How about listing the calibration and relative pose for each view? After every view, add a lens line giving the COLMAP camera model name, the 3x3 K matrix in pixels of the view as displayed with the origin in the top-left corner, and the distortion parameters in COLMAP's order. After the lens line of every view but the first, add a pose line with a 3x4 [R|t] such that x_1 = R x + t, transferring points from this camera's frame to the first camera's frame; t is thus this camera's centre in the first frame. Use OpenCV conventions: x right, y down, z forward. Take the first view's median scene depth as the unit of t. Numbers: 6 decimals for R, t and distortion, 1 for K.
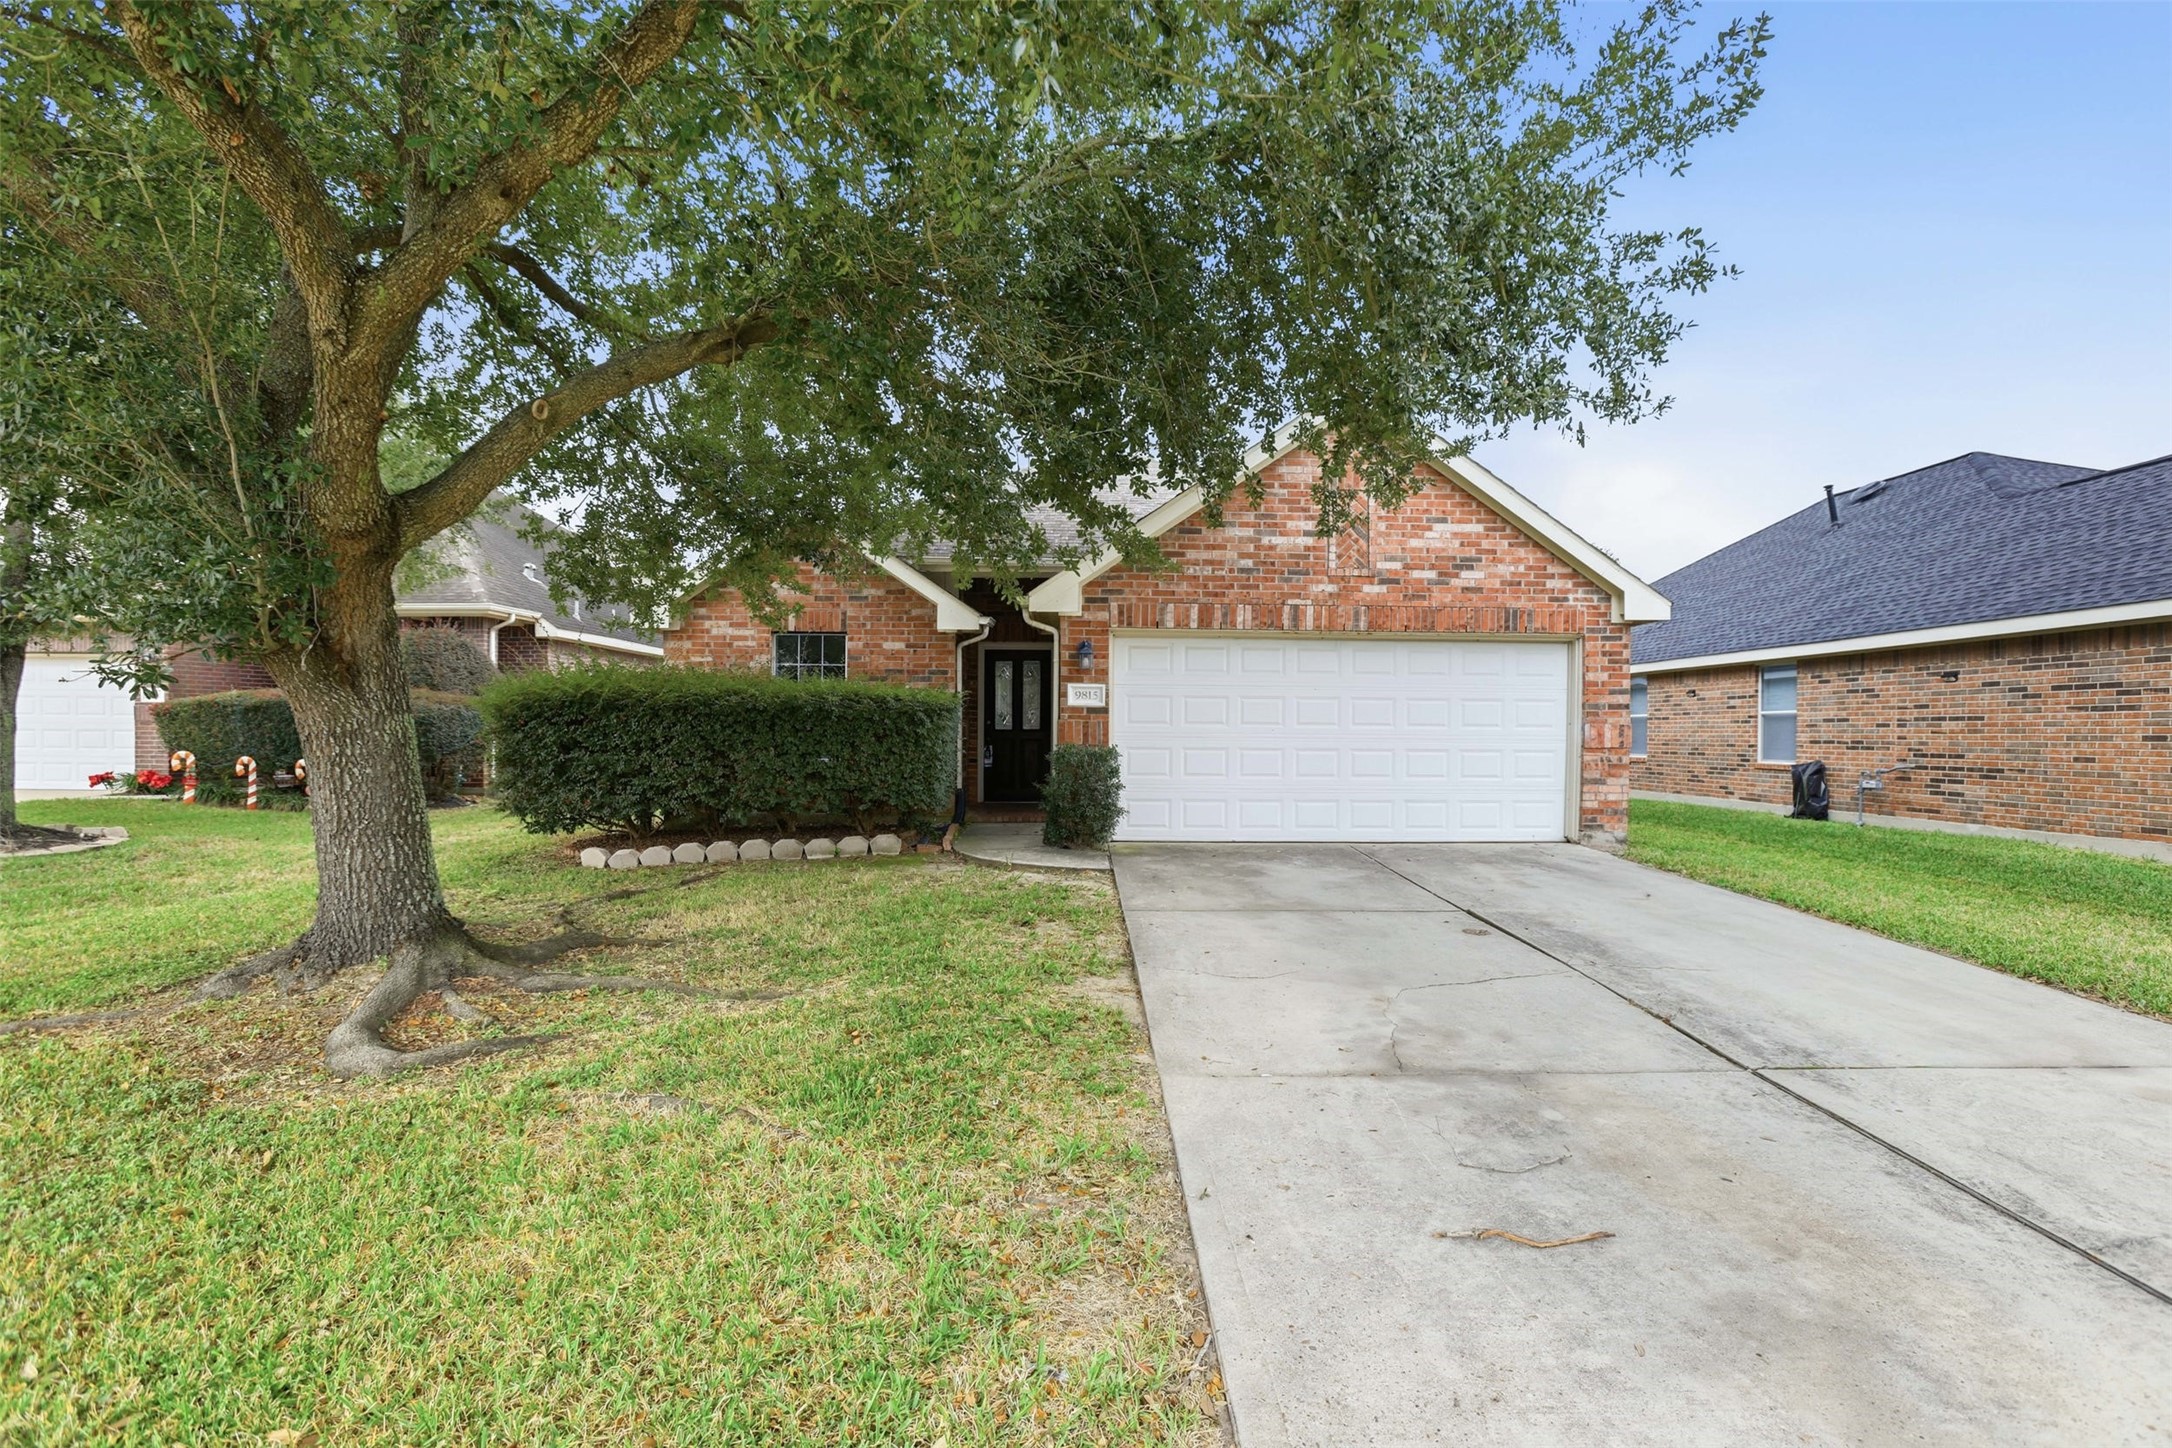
lens RADIAL K [[998.4, 0, 1087.0], [0, 998.4, 703.6], [0, 0, 1]] dist [-0.034275, 0.017532]
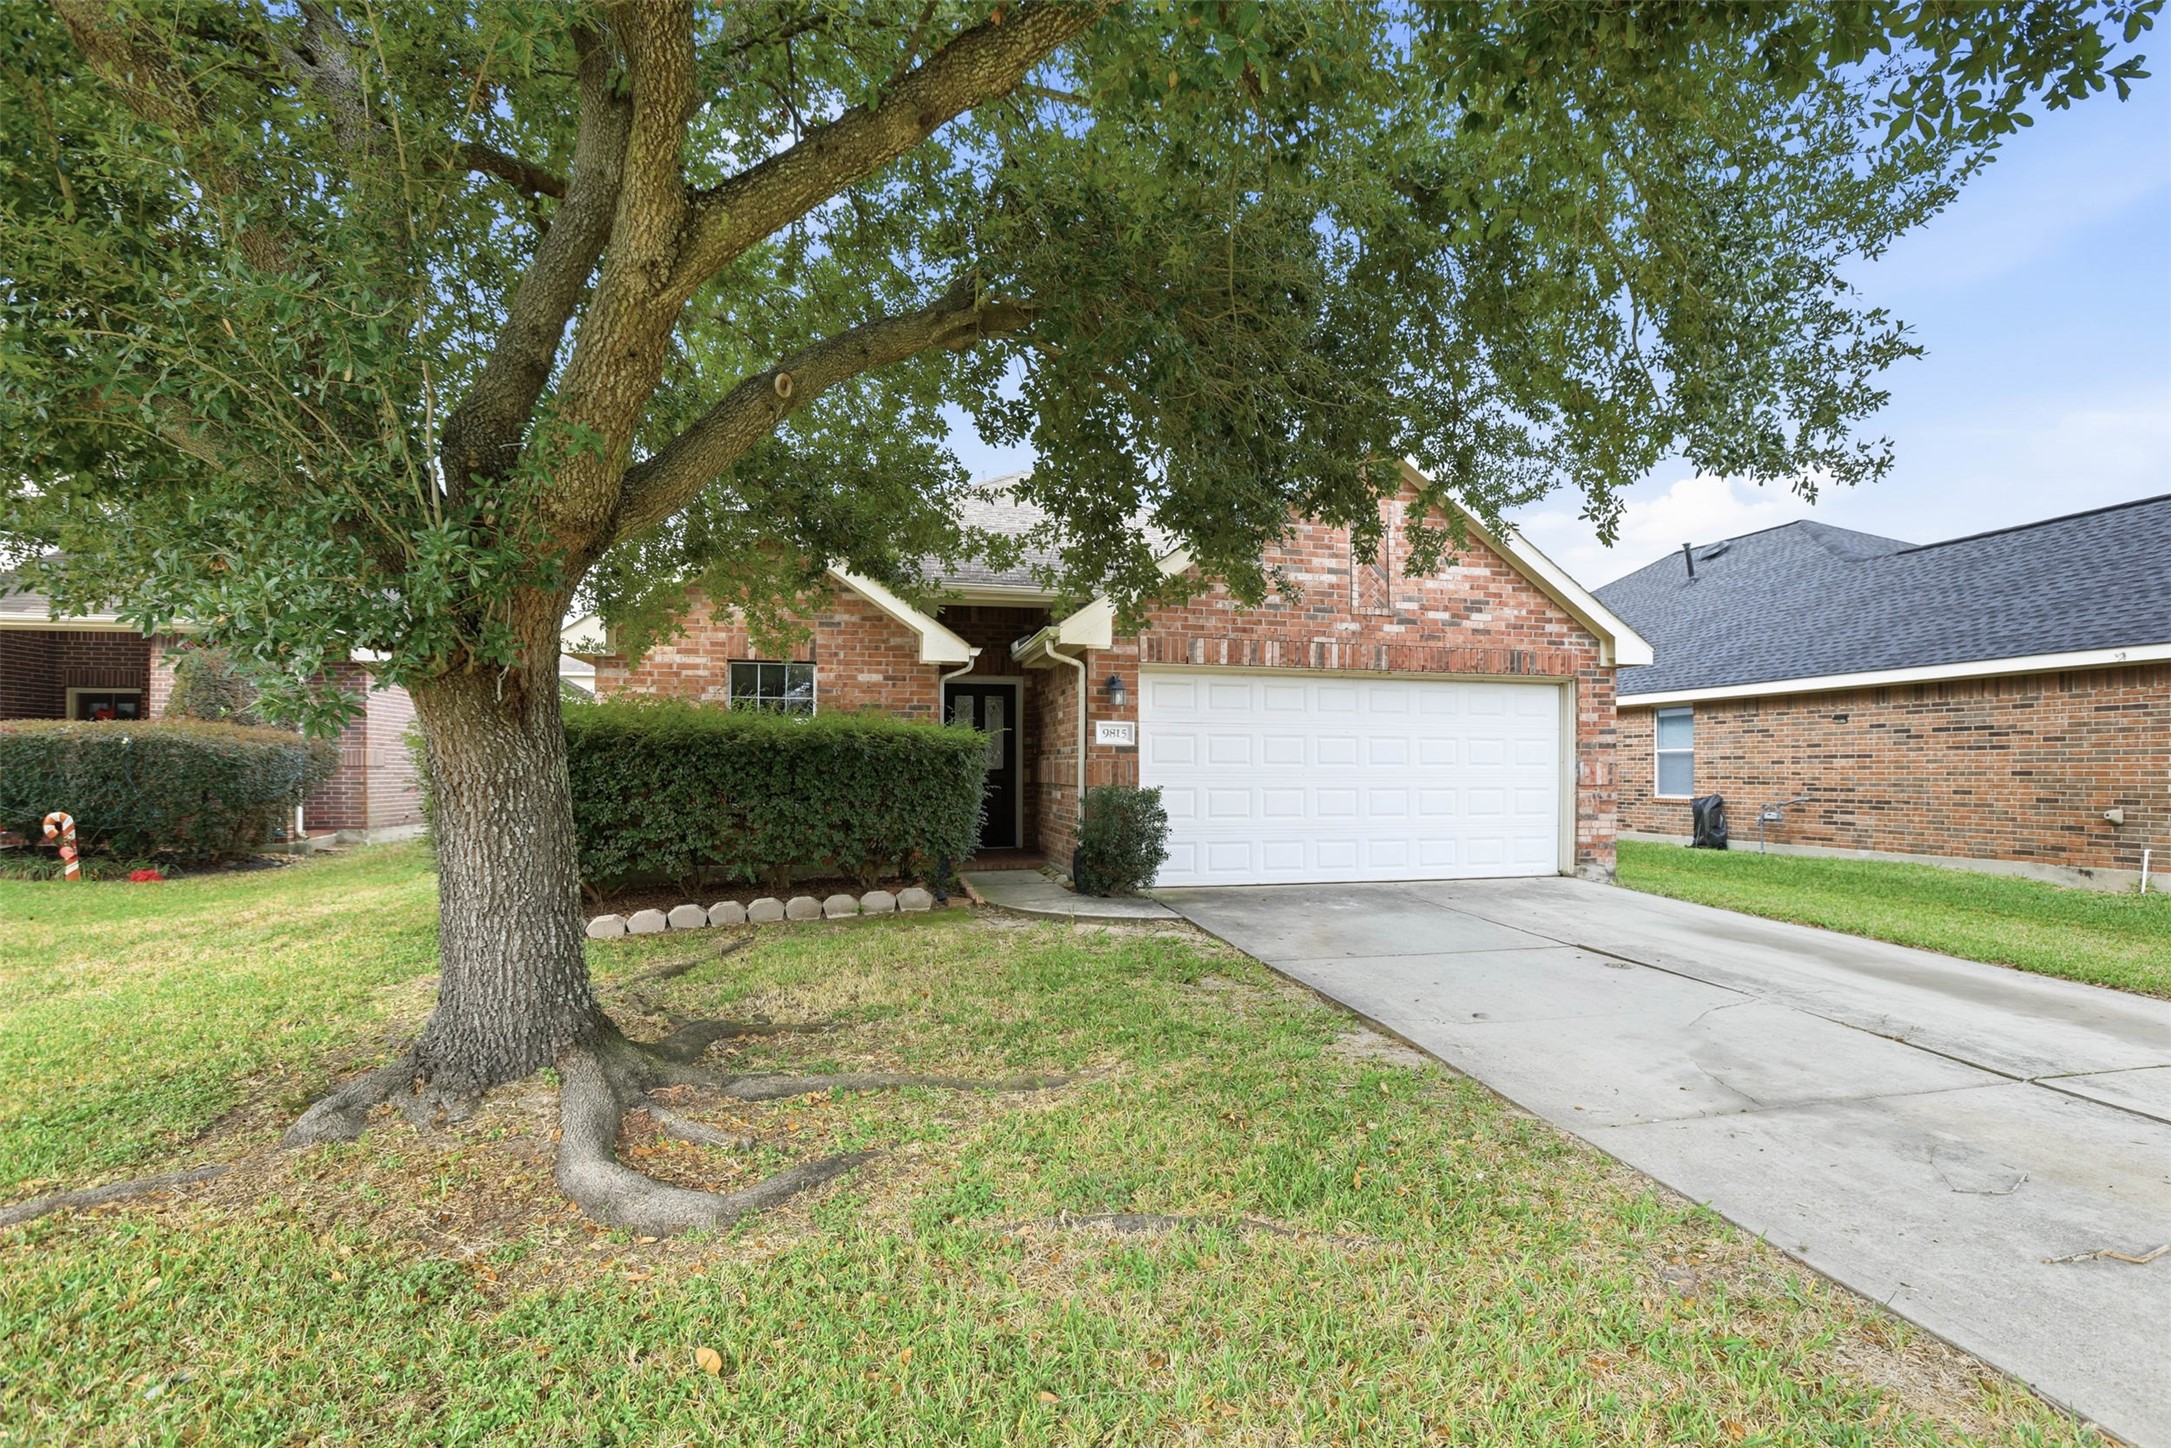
lens RADIAL K [[1026.4, 0, 1085.5], [0, 1026.4, 724.0], [0, 0, 1]] dist [-0.014970, 0.000597]
pose [[0.976020, 0.005150, 0.217620, -0.240208], [-0.001690, 0.999869, -0.016084, -0.001699], [-0.217674, 0.015330, 0.975901, 0.058759]]
